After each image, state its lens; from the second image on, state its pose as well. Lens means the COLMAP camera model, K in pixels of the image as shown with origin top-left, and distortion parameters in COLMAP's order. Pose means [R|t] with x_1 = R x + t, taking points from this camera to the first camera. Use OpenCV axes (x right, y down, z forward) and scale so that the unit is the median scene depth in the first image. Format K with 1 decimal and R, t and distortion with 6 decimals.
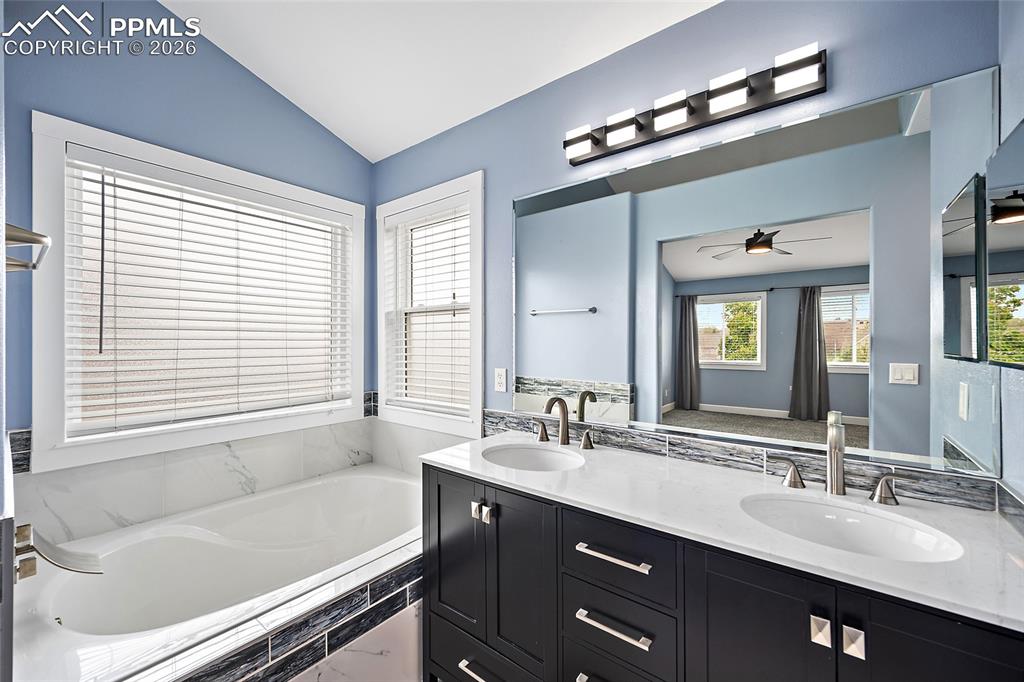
lens RADIAL K [[402.0, 0, 513.5], [0, 402.0, 340.6], [0, 0, 1]] dist [-0.002156, -0.000219]
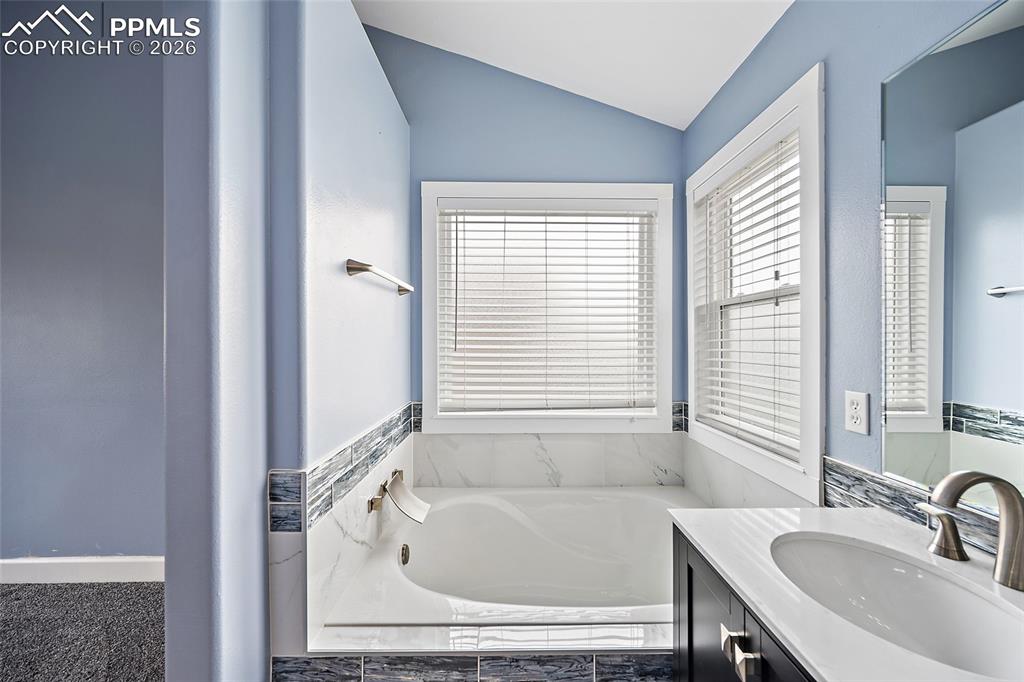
lens RADIAL K [[402.0, 0, 513.9], [0, 402.0, 339.8], [0, 0, 1]] dist [-0.002156, -0.000219]
pose [[0.632693, -0.000848, -0.774403, 0.092722], [-0.000405, 0.999999, -0.001426, -0.003180], [0.774403, 0.001216, 0.632692, 0.242864]]
